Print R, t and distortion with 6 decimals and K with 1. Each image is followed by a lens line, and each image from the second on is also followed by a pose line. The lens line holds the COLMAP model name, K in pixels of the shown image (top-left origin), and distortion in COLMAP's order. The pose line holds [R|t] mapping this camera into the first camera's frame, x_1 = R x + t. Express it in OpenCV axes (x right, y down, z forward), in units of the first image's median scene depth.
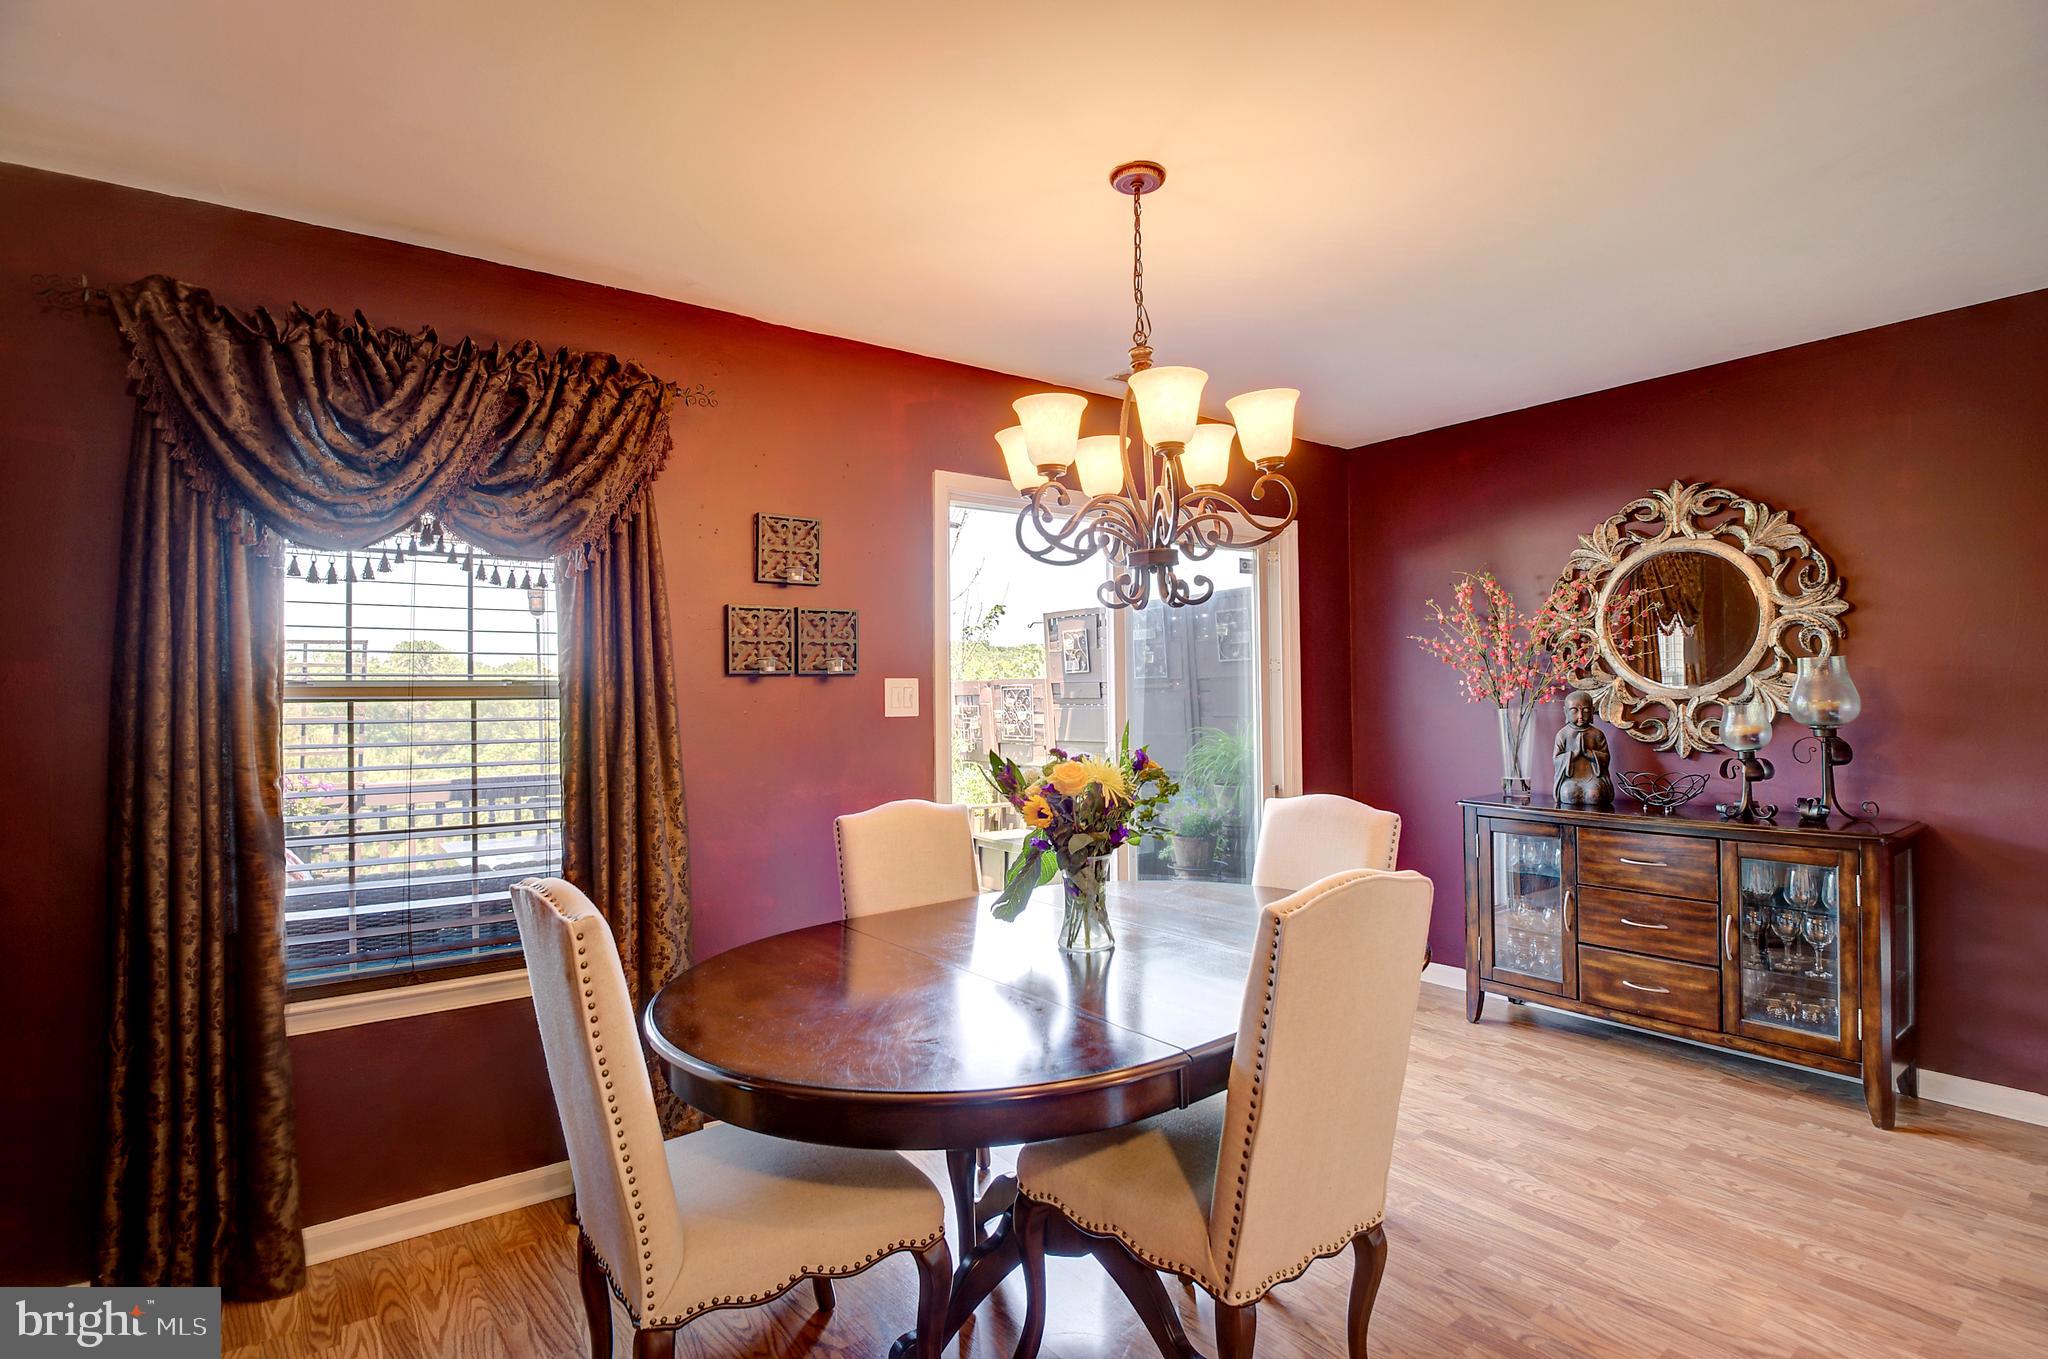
lens RADIAL K [[1020.6, 0, 1024.0], [0, 1020.6, 679.5], [0, 0, 1]] dist [-0.003147, -0.015735]
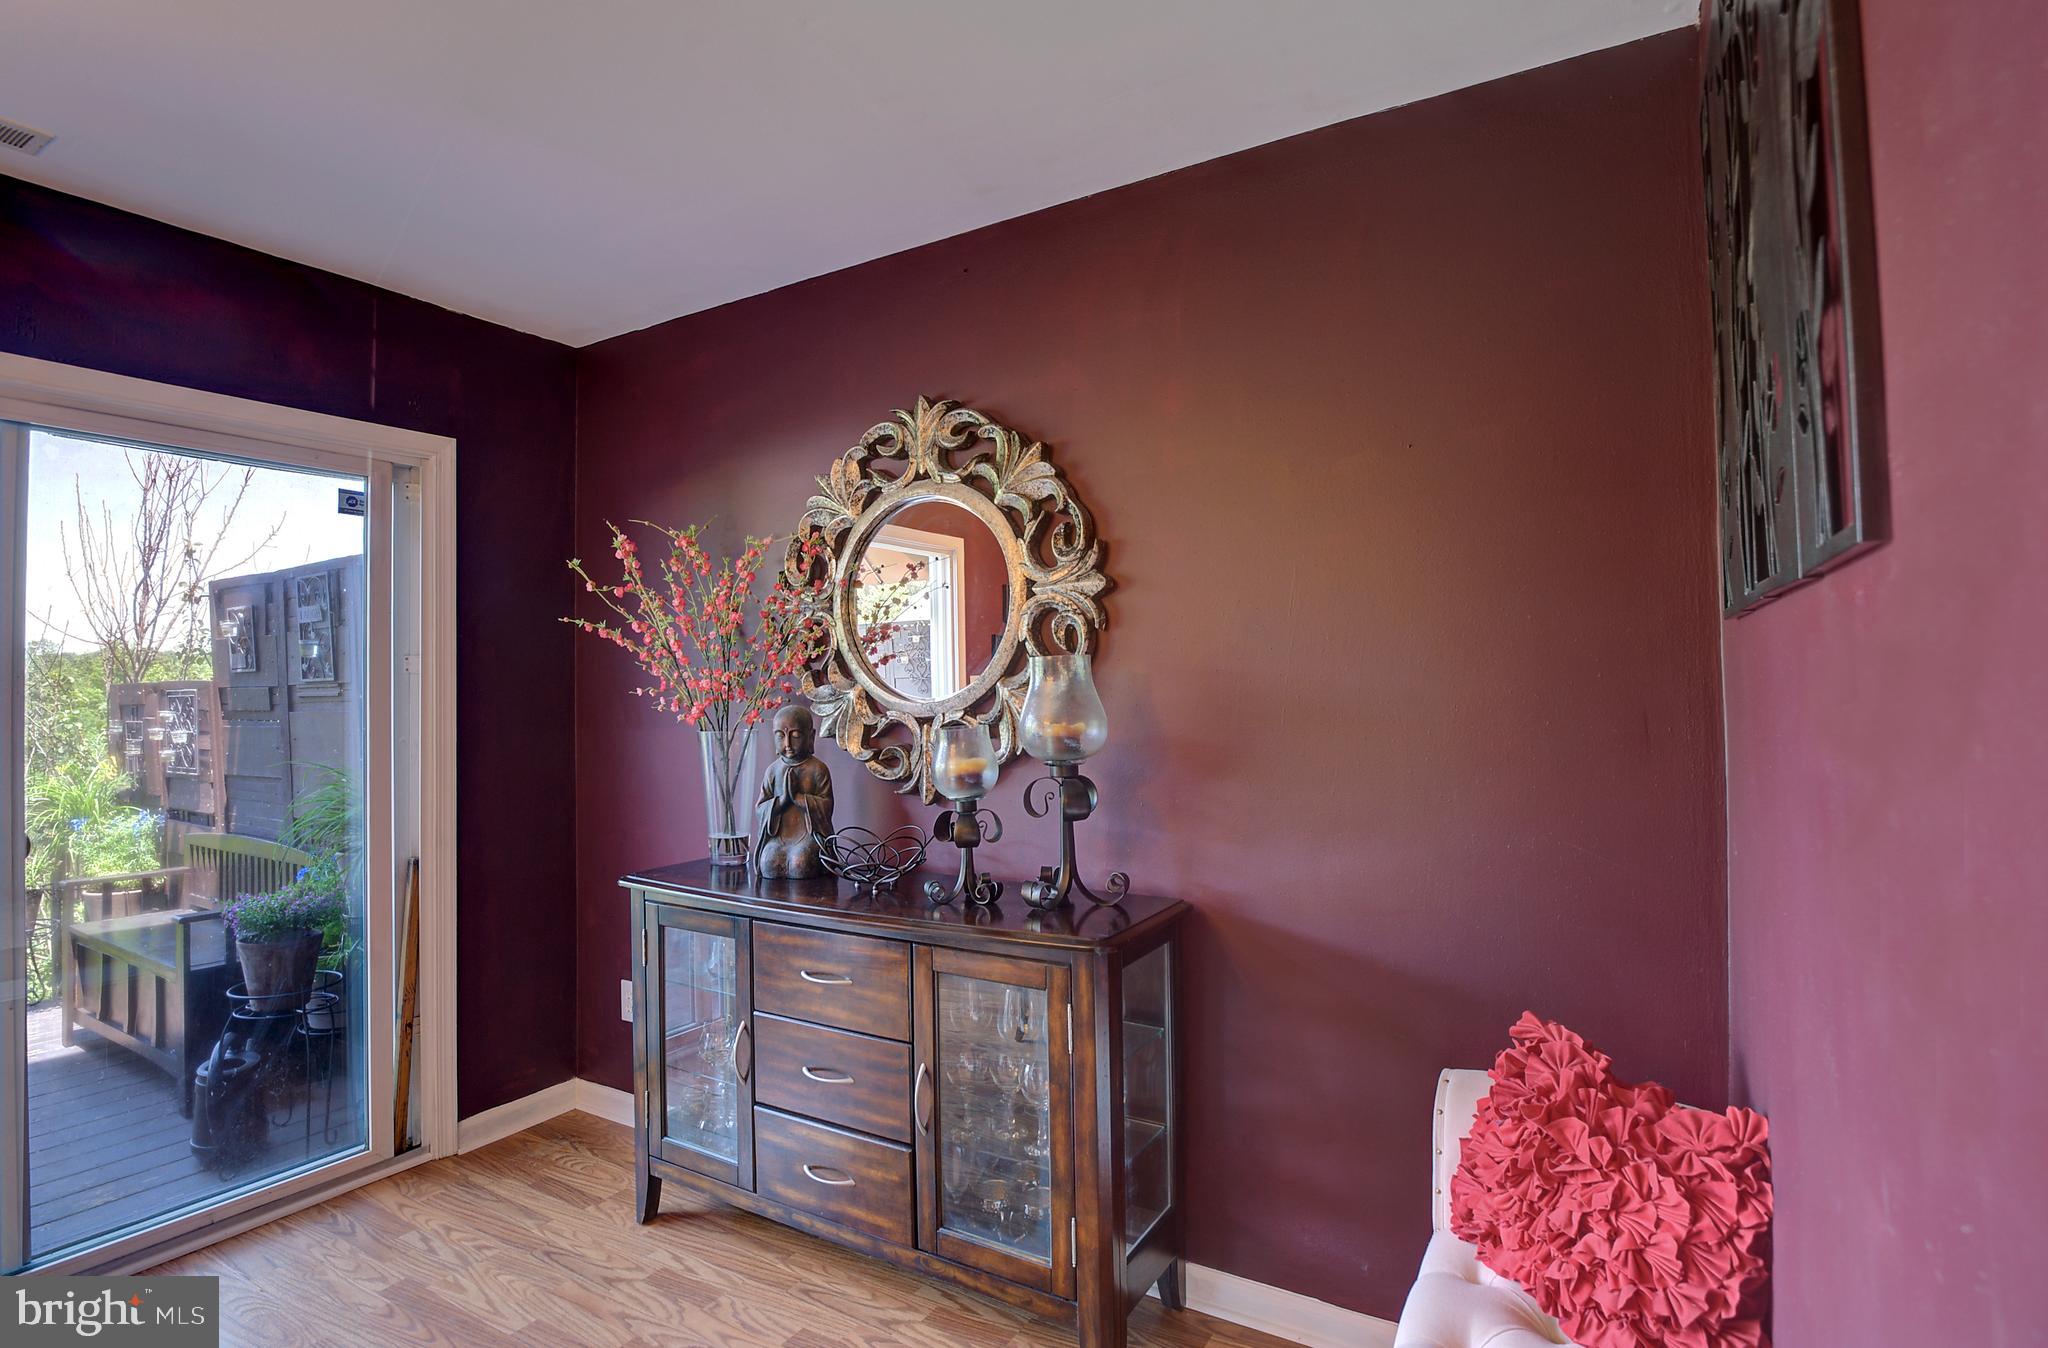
lens RADIAL K [[1013.4, 0, 1024.0], [0, 1013.4, 674.0], [0, 0, 1]] dist [-0.022838, -0.000396]
pose [[0.928210, 0.010356, 0.371911, 0.476839], [-0.006445, 0.999910, -0.011758, -0.002351], [-0.372000, 0.008517, 0.928194, 0.361764]]
